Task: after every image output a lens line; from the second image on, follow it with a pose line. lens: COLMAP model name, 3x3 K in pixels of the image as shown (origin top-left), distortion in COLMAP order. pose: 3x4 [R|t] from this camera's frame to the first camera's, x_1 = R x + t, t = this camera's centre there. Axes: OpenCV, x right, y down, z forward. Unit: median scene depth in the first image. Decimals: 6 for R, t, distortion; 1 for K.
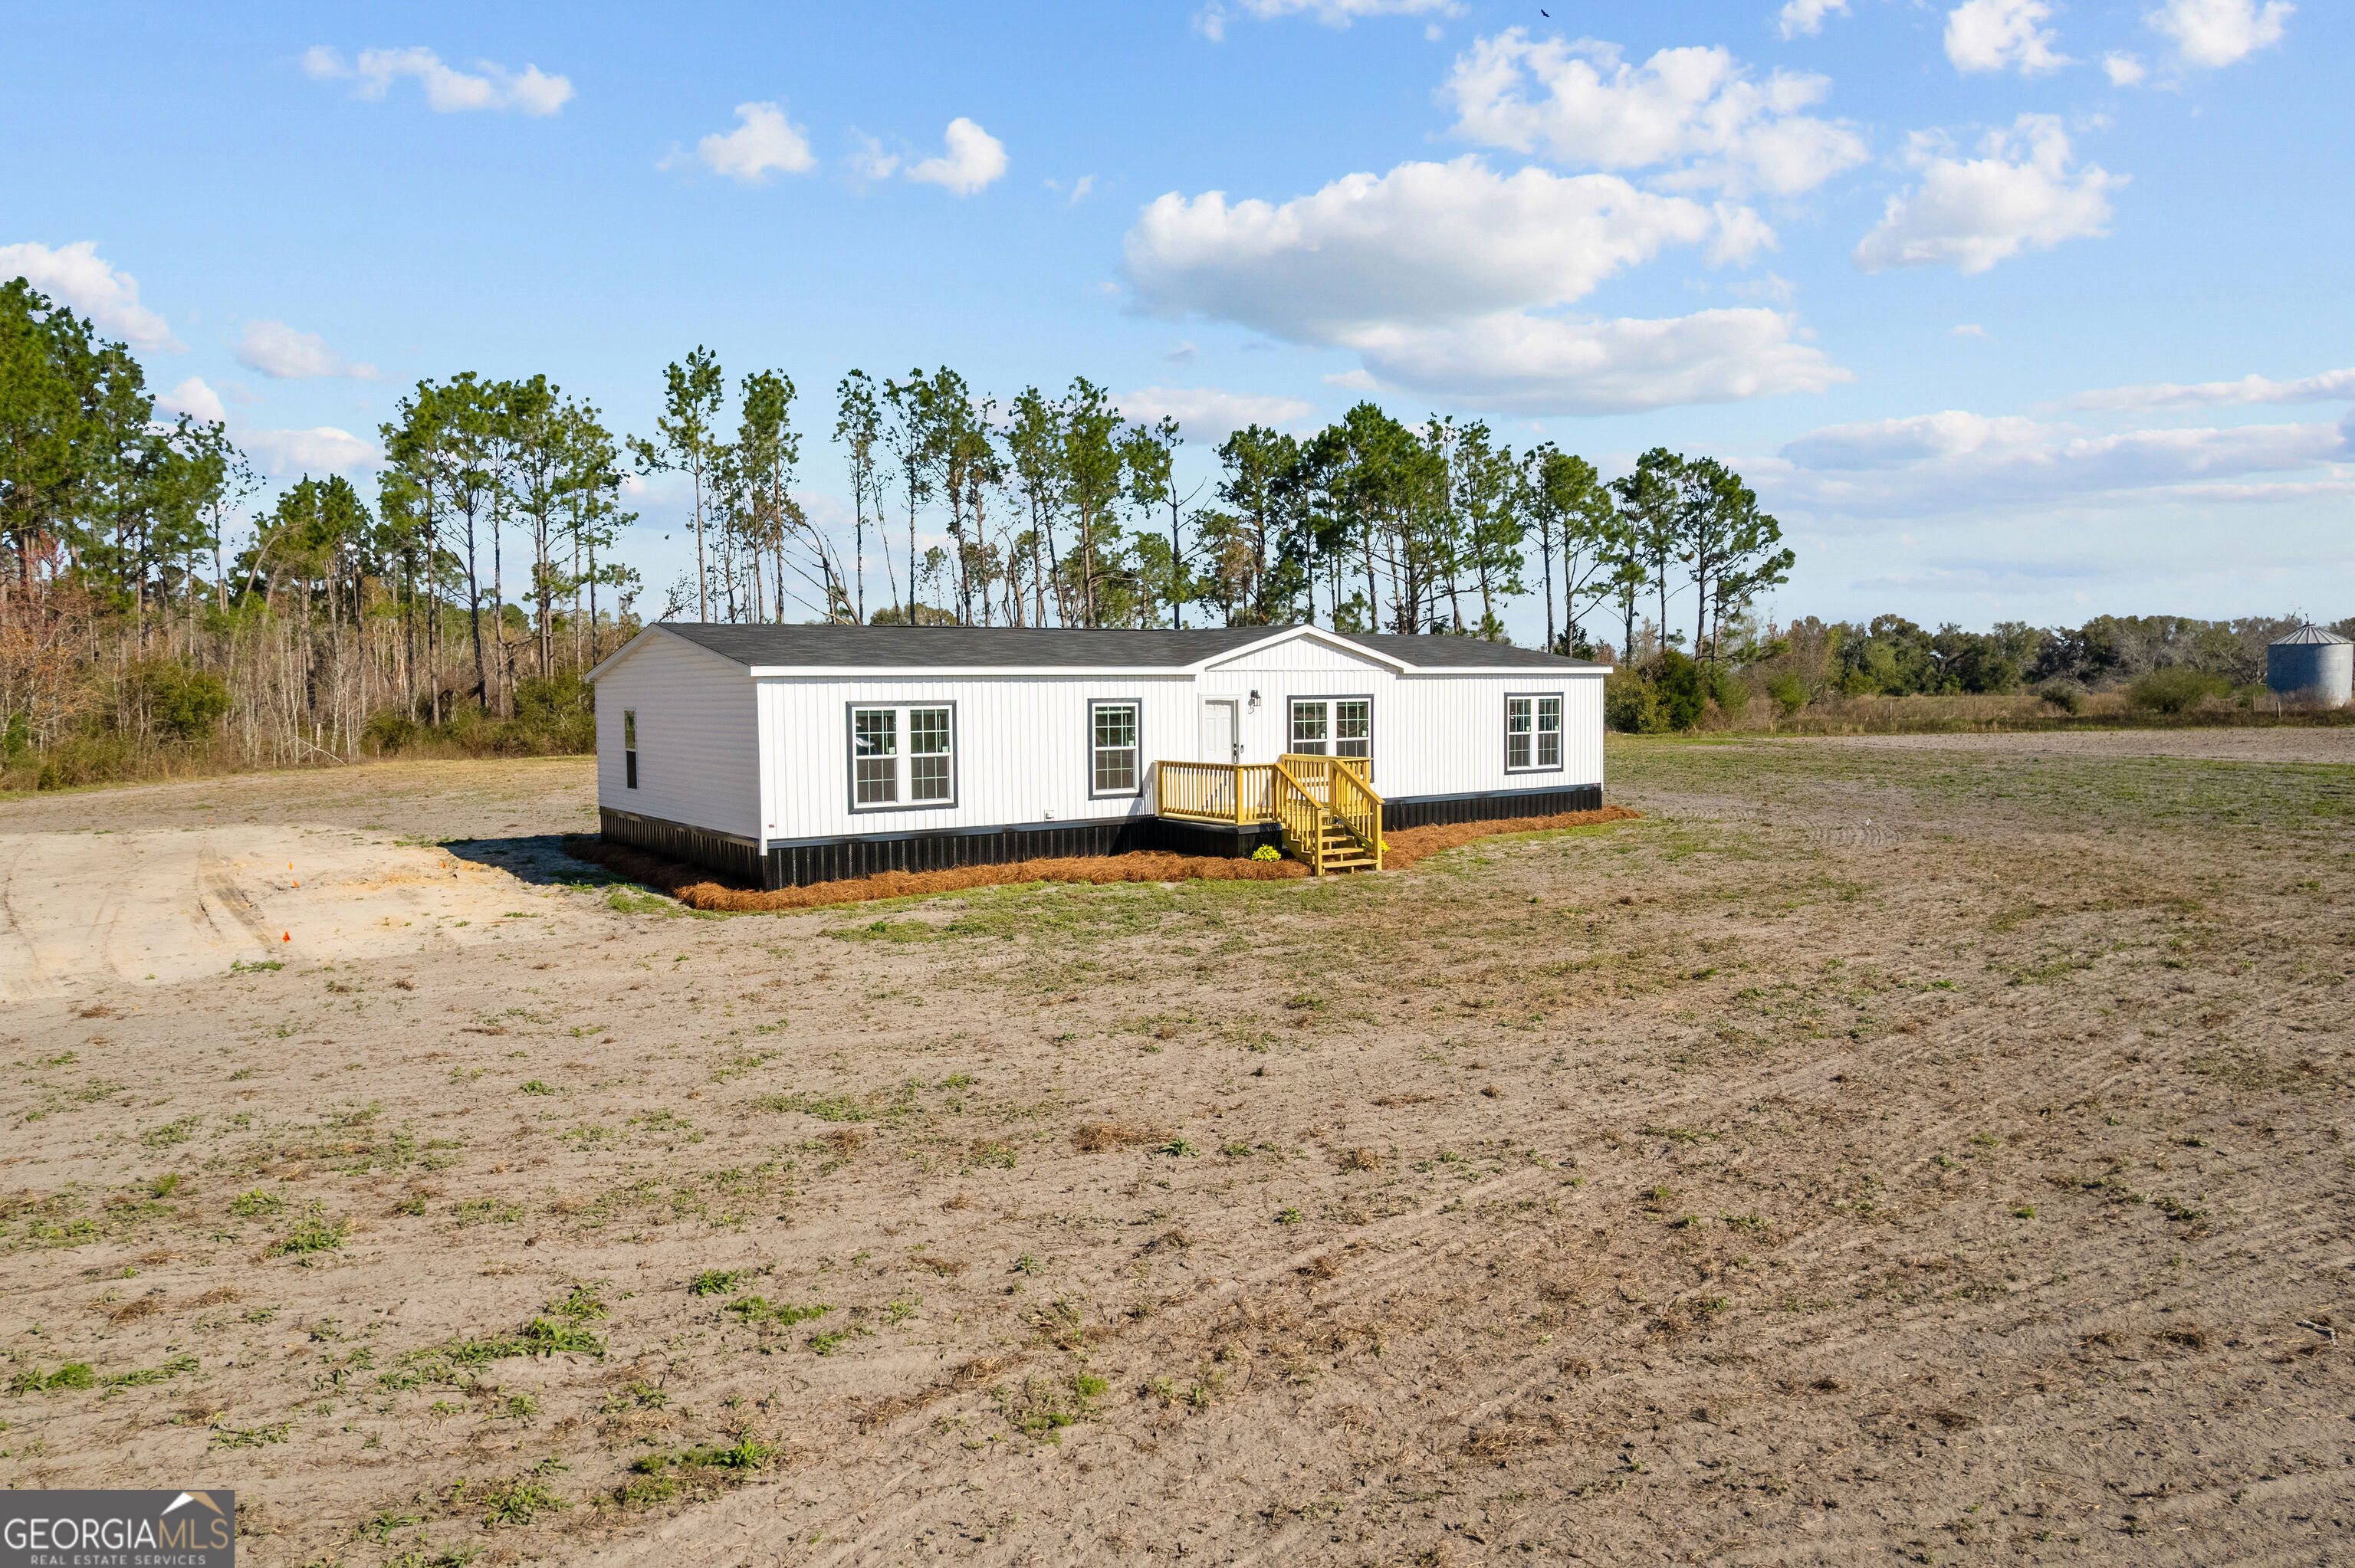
lens RADIAL K [[1533.8, 0, 1177.5], [0, 1533.8, 784.0], [0, 0, 1]] dist [-0.001740, 0.000683]
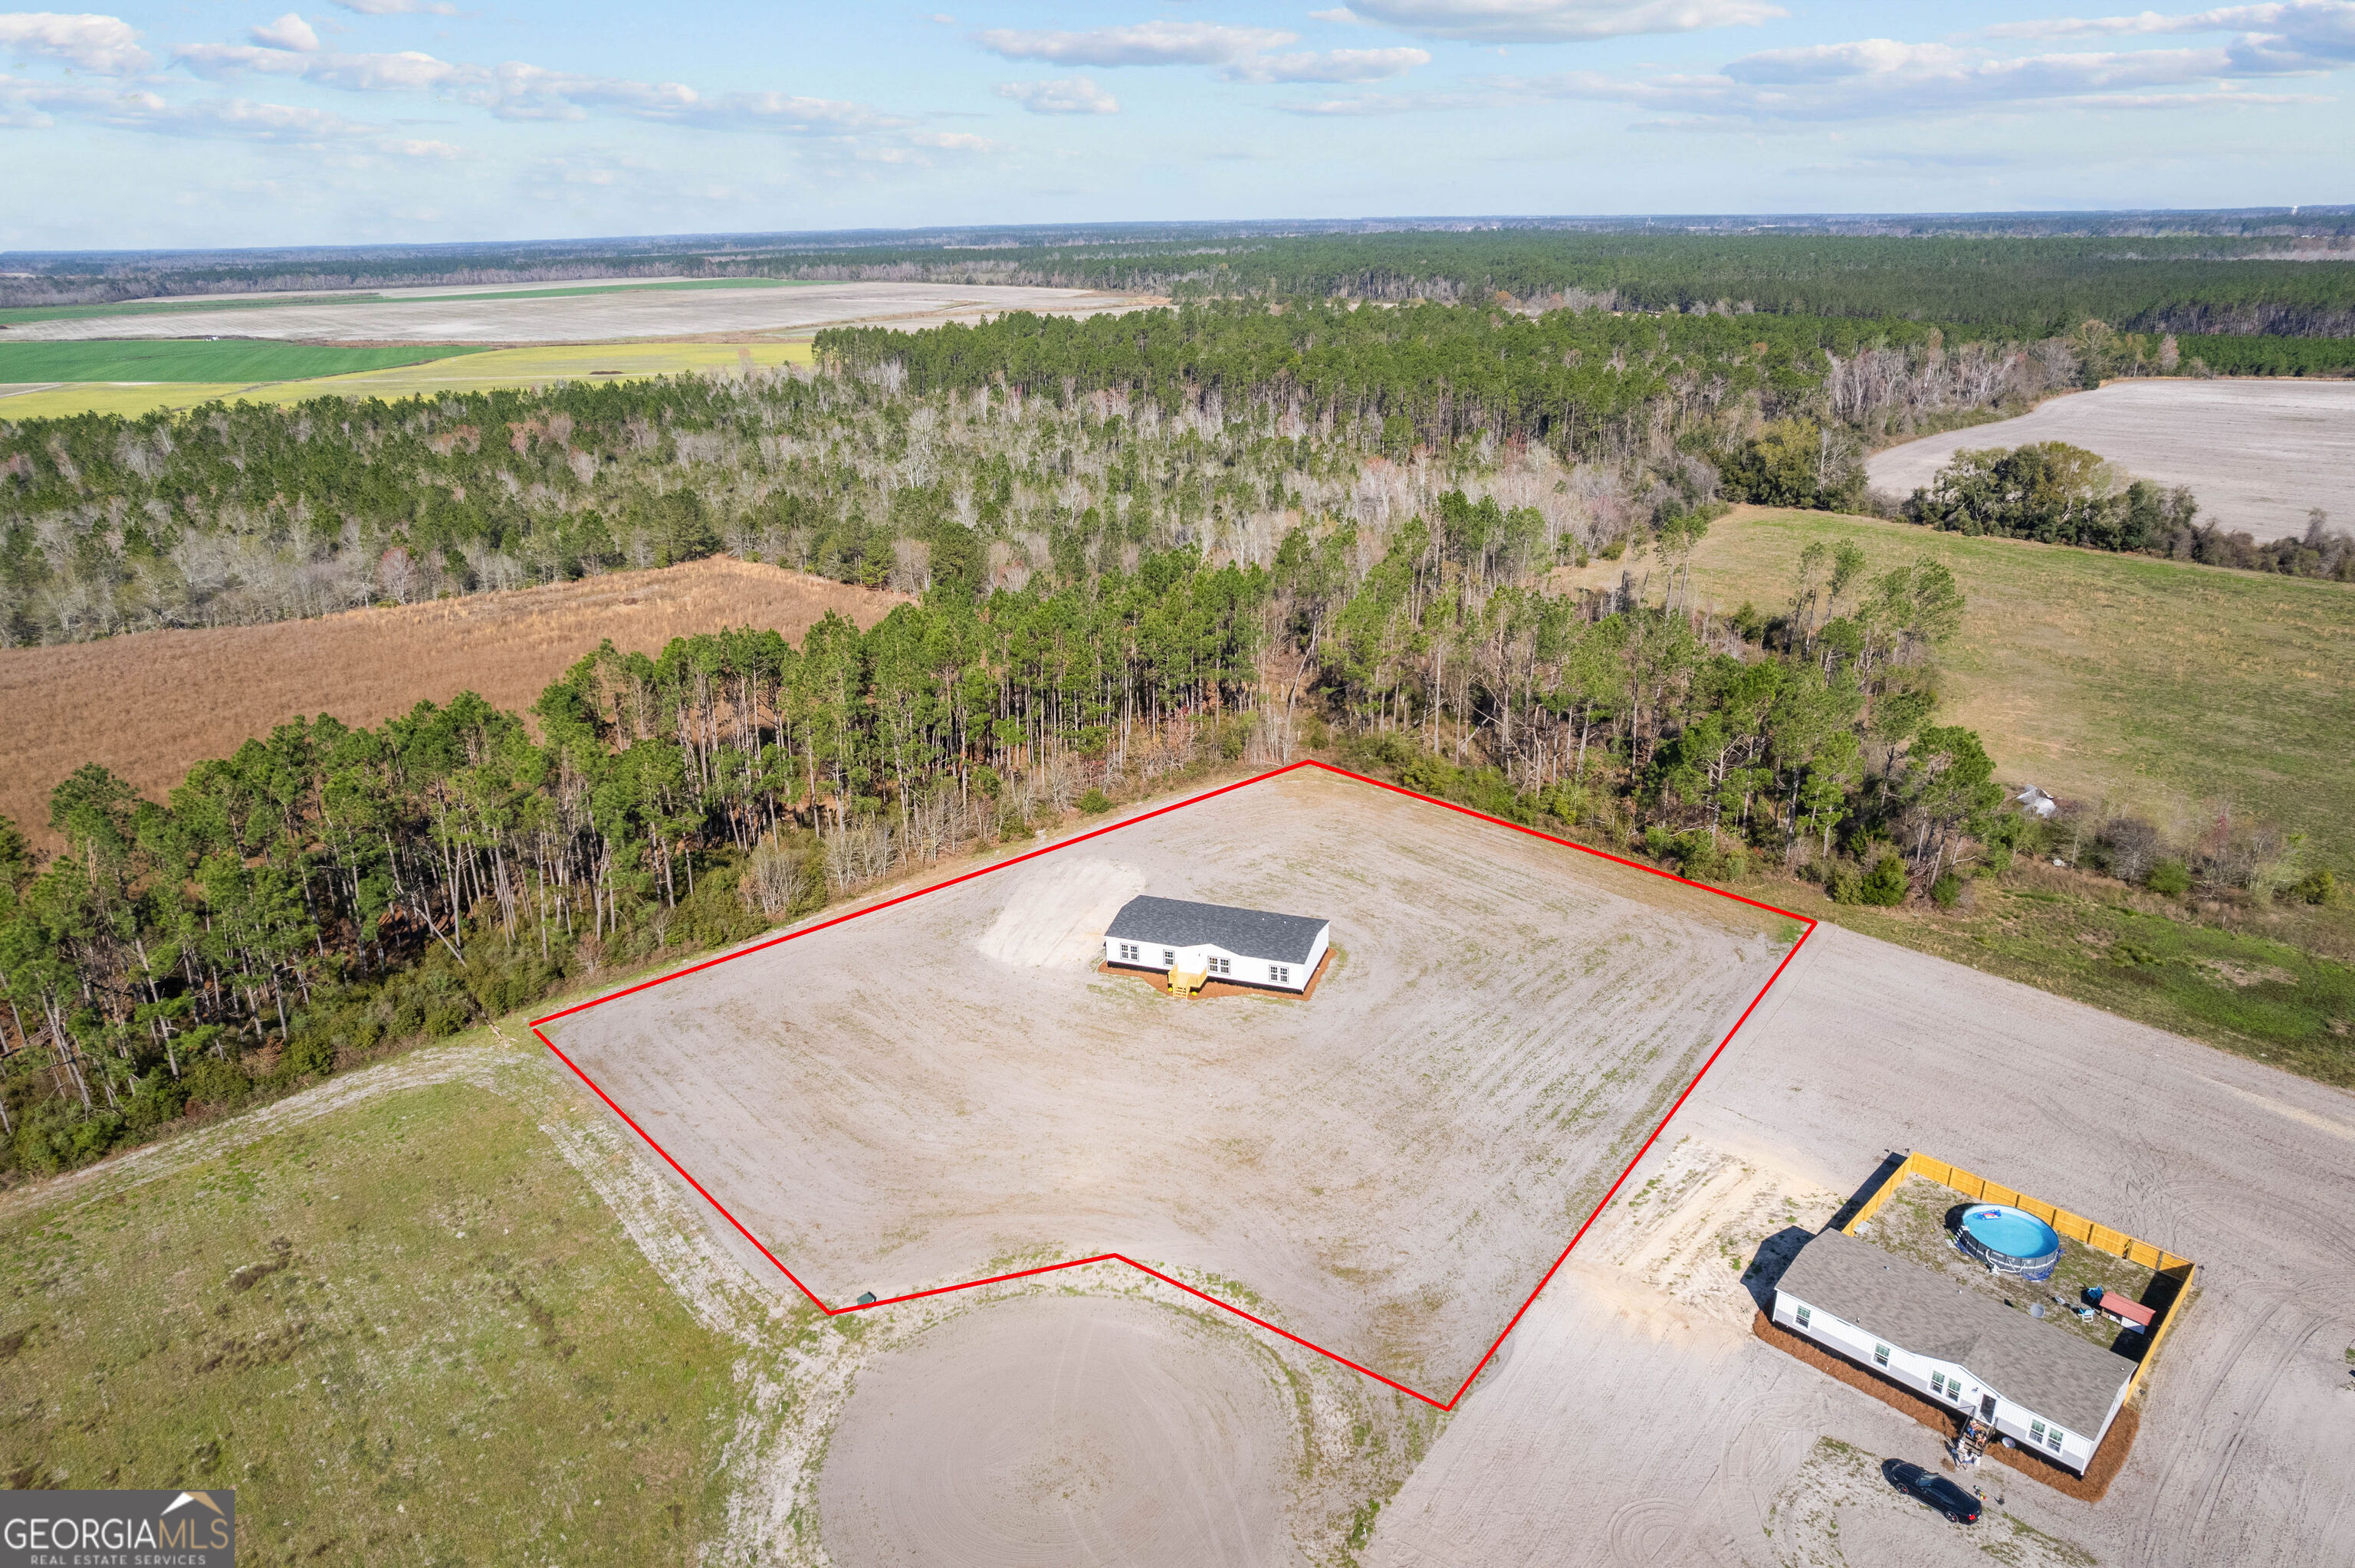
lens RADIAL K [[1491.6, 0, 1177.5], [0, 1491.6, 784.0], [0, 0, 1]] dist [-0.001489, 0.000294]
pose [[1.000000, -0.000060, 0.000470, -0.000833], [-0.000116, 0.930707, 0.365765, -0.167322], [-0.000459, -0.365765, 0.930707, -0.245724]]
